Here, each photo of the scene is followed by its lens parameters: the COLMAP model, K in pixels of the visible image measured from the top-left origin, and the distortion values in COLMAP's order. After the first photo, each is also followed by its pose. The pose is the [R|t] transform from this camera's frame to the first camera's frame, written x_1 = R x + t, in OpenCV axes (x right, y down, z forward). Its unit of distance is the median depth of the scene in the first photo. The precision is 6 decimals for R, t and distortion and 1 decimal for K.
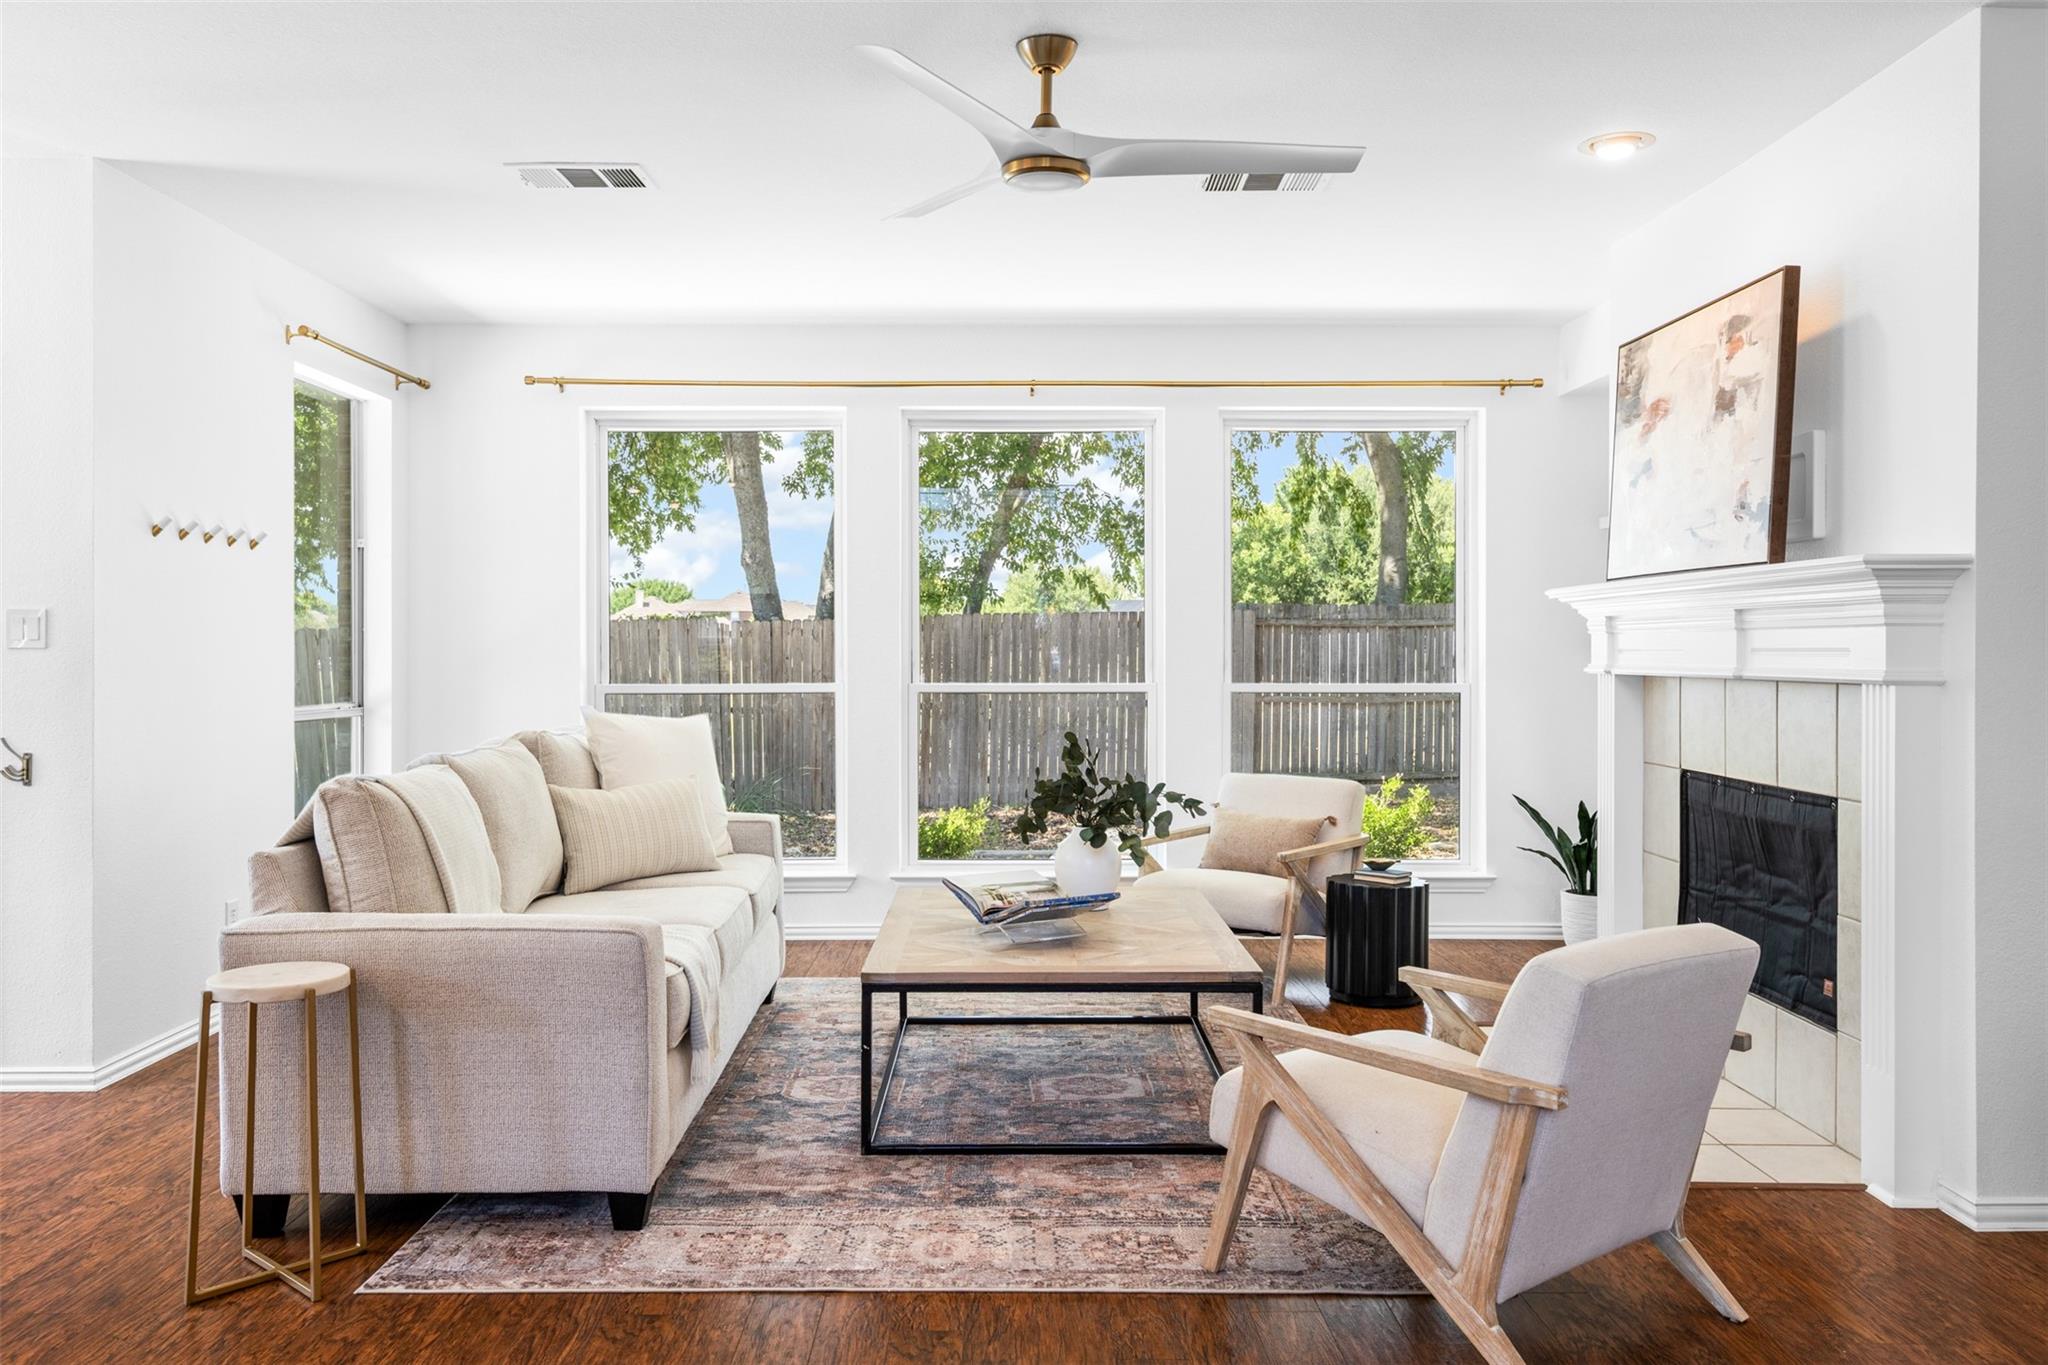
lens RADIAL K [[1502.0, 0, 1019.2], [0, 1502.0, 667.4], [0, 0, 1]] dist [0.033674, 0.001832]
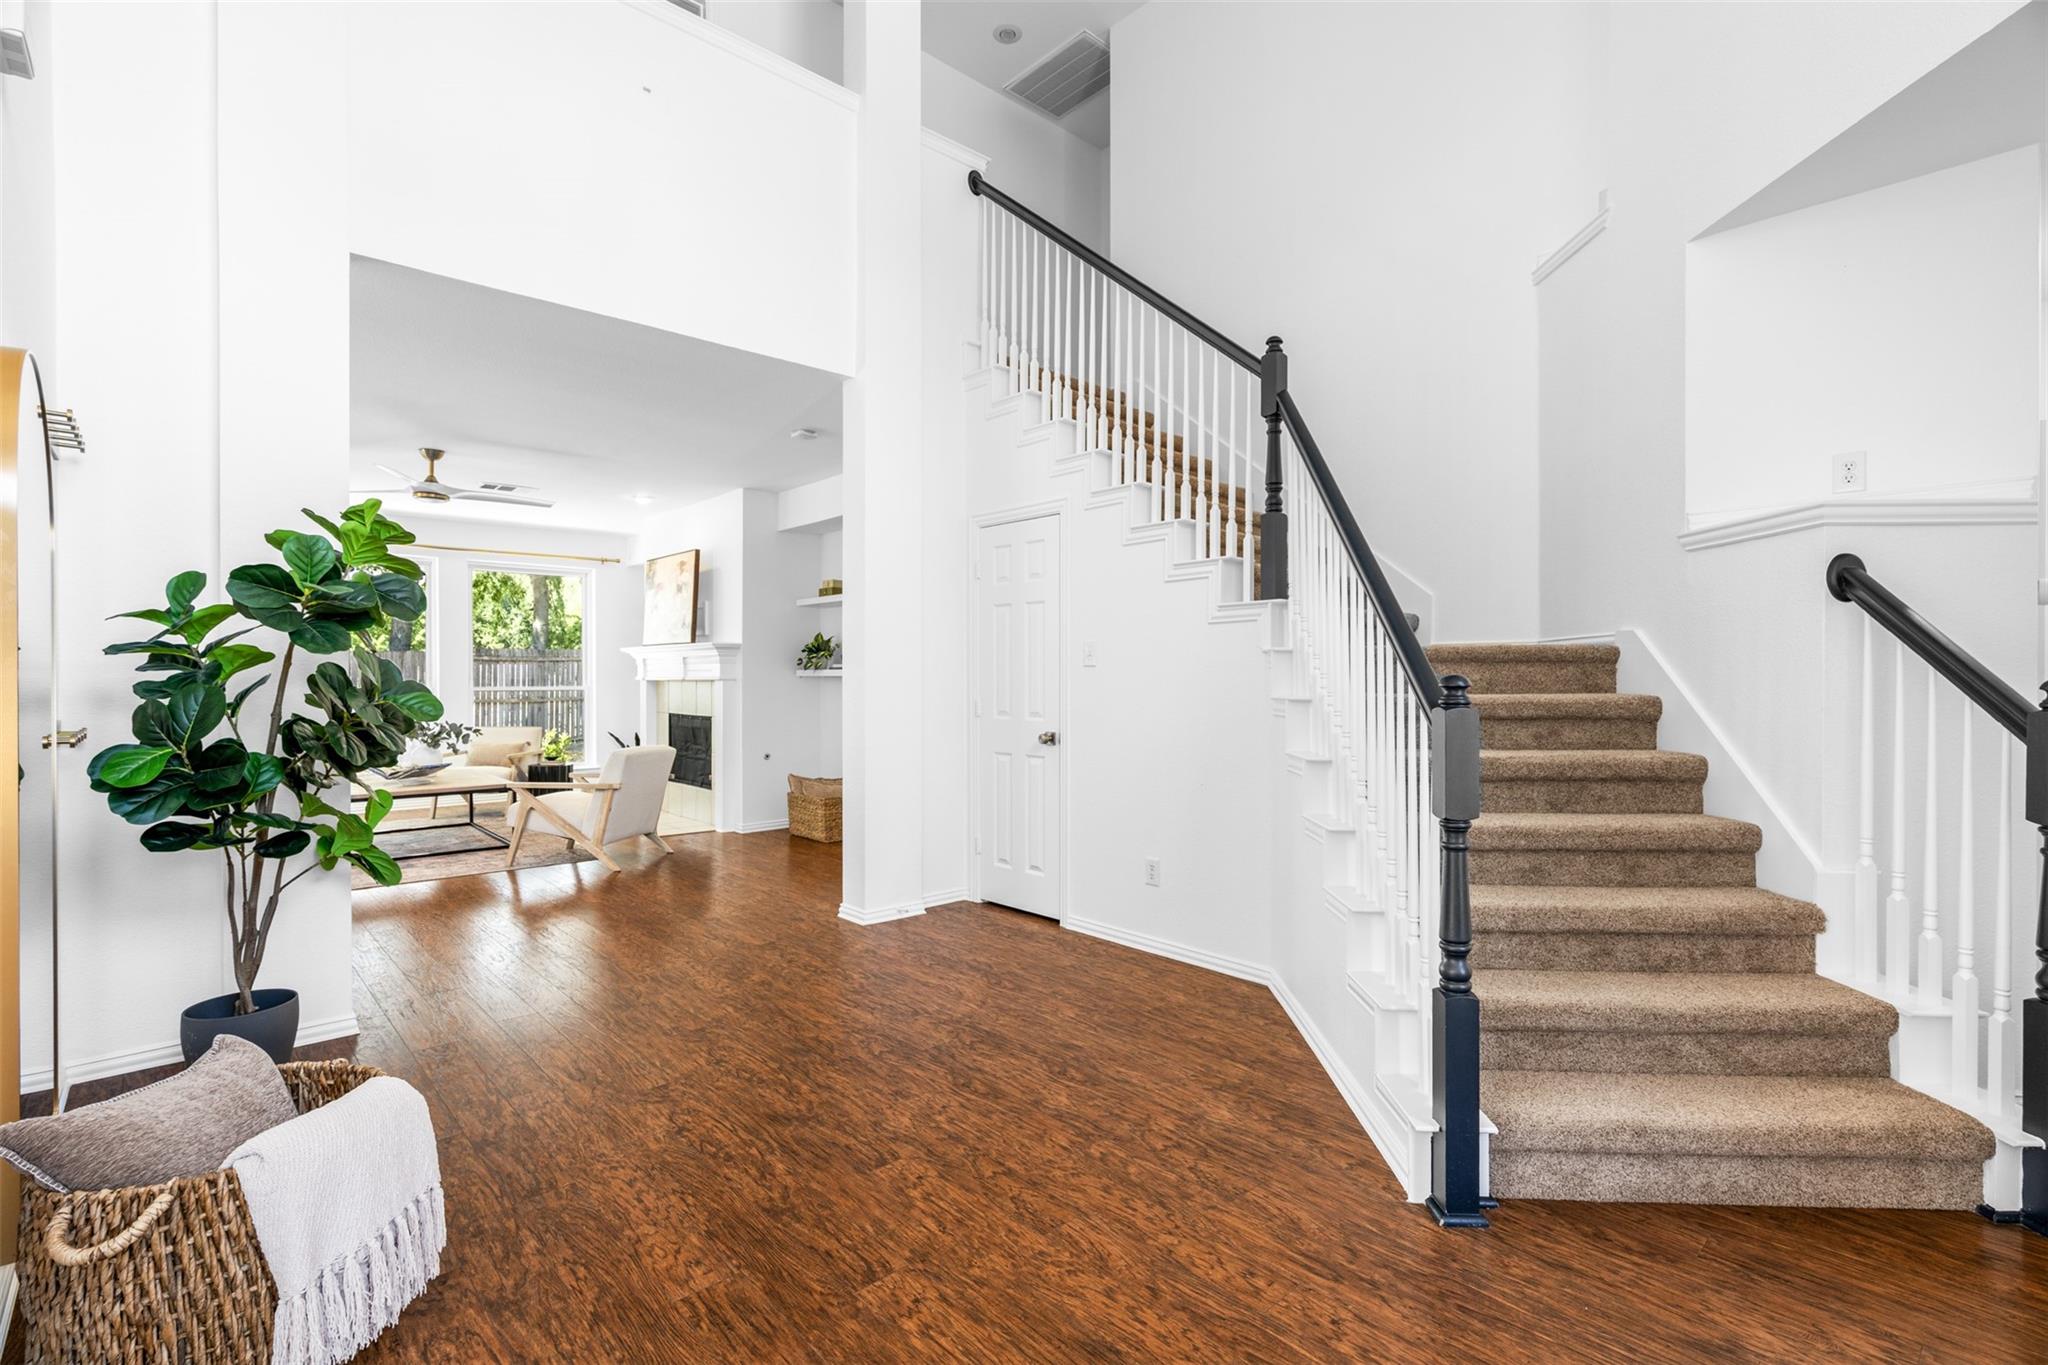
lens RADIAL K [[933.8, 0, 1015.2], [0, 933.8, 673.0], [0, 0, 1]] dist [-0.001023, -0.000193]
pose [[0.746654, 0.001689, 0.665210, -0.268060], [0.008441, 0.999892, -0.012013, 0.020862], [-0.665159, 0.014585, 0.746559, -0.822772]]
